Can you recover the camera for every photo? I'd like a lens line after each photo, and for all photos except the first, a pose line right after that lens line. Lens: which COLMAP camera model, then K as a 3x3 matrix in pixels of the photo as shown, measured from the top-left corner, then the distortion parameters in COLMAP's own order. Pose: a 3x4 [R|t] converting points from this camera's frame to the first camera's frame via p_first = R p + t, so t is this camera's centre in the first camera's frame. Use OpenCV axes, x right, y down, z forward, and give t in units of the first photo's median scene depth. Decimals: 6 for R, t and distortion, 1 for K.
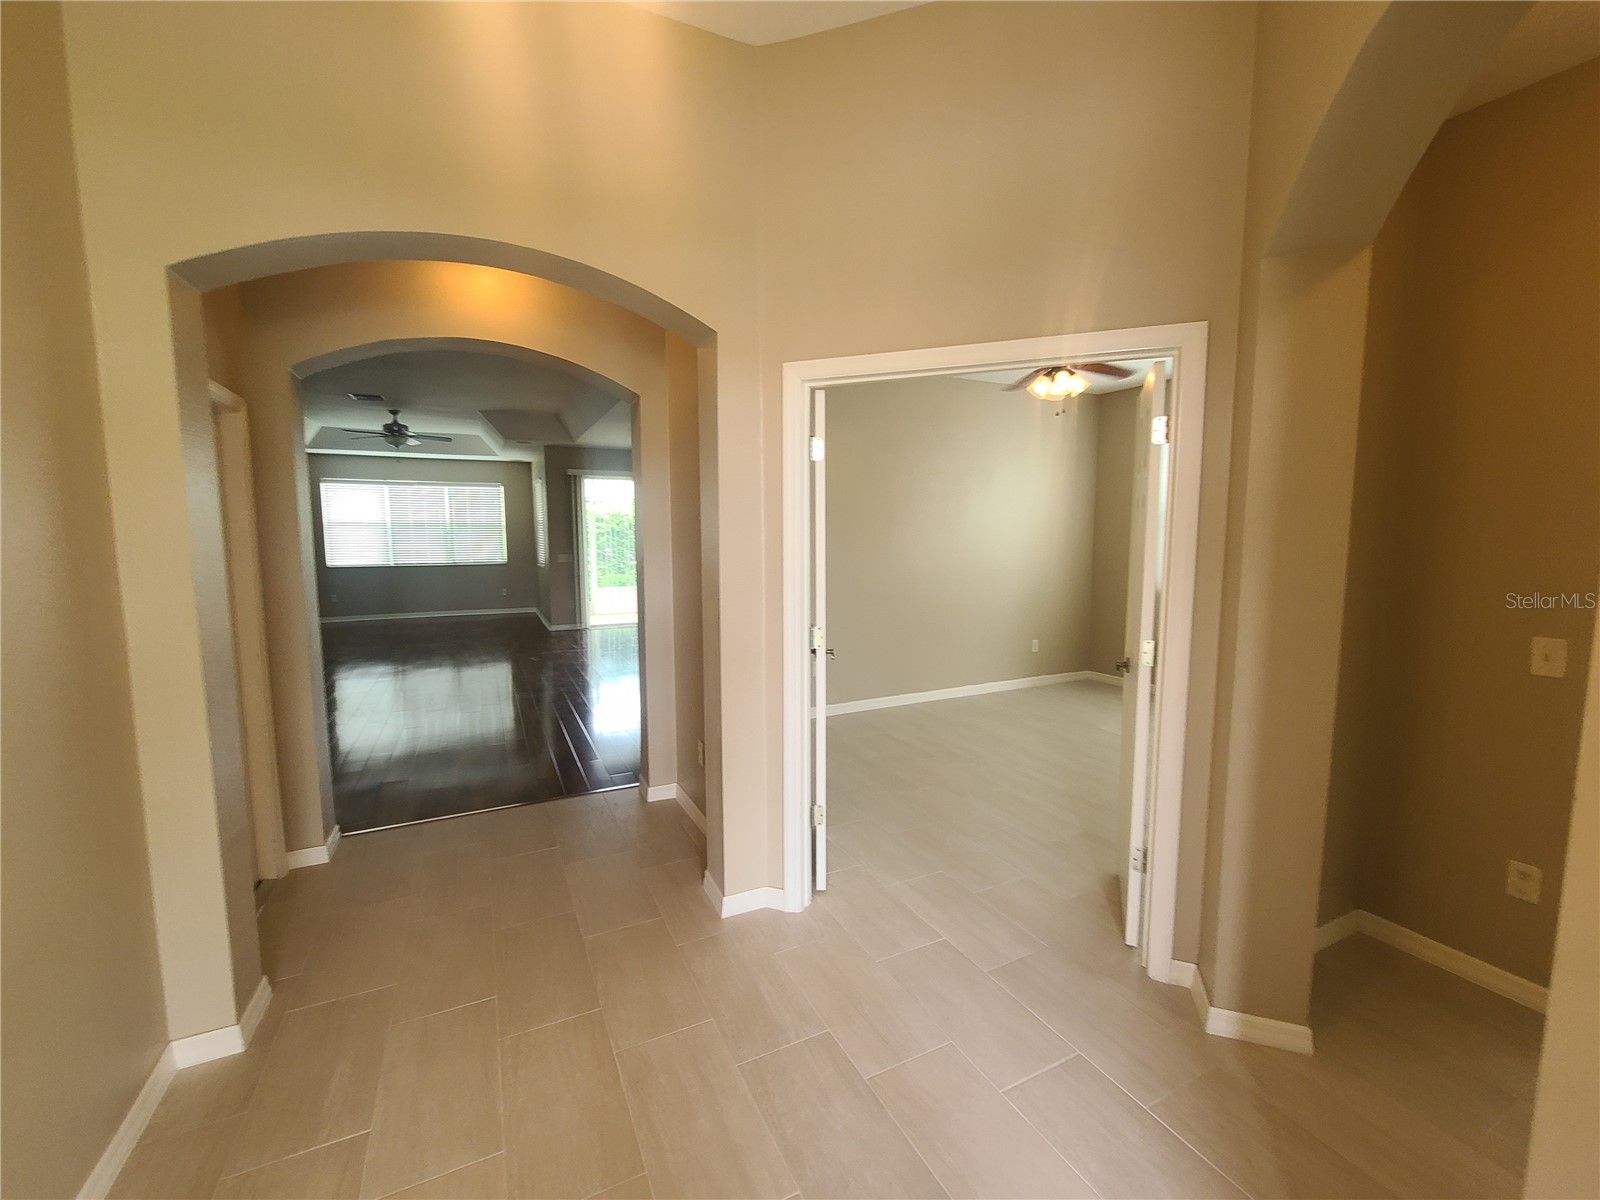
lens RADIAL K [[659.7, 0, 797.4], [0, 659.7, 599.3], [0, 0, 1]] dist [-0.003861, -0.000356]
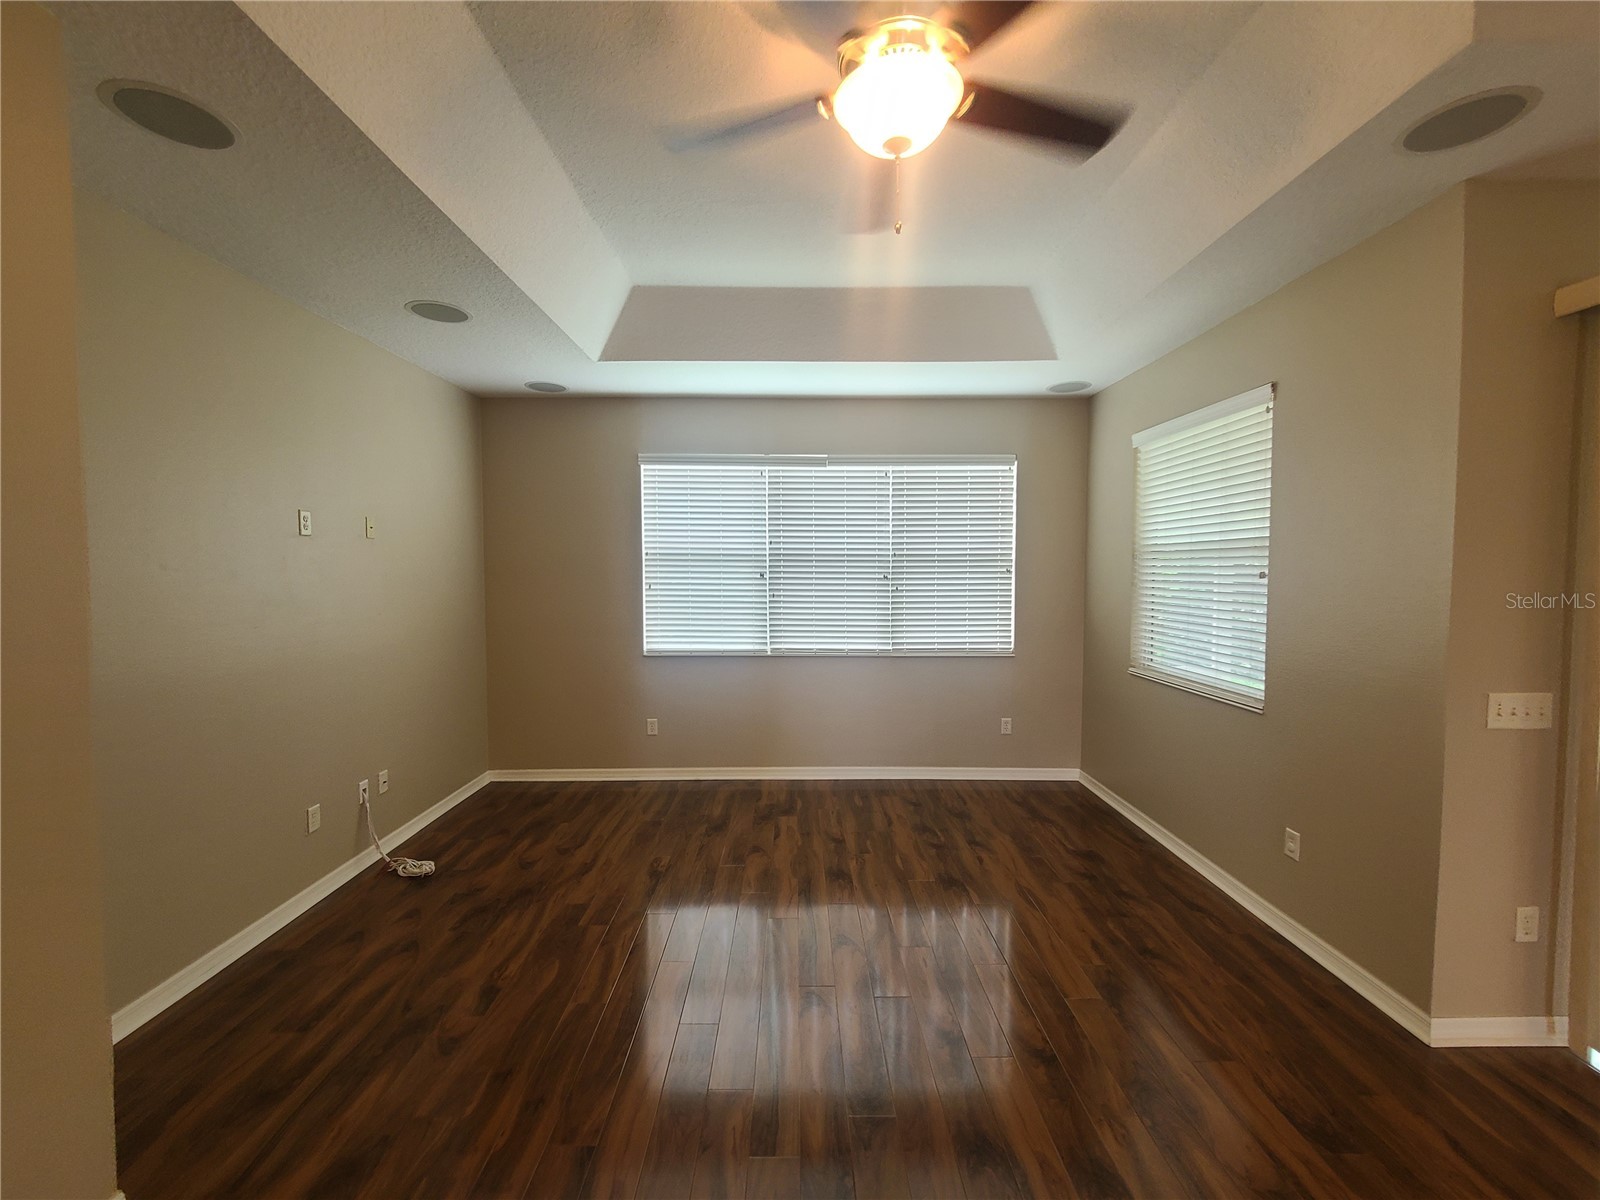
lens RADIAL K [[659.7, 0, 801.2], [0, 659.7, 597.9], [0, 0, 1]] dist [-0.003861, -0.000356]
pose [[0.907886, 0.025614, -0.418433, -0.400356], [-0.049294, 0.997730, -0.045878, -0.065151], [0.416309, 0.062278, 0.907088, 0.591051]]
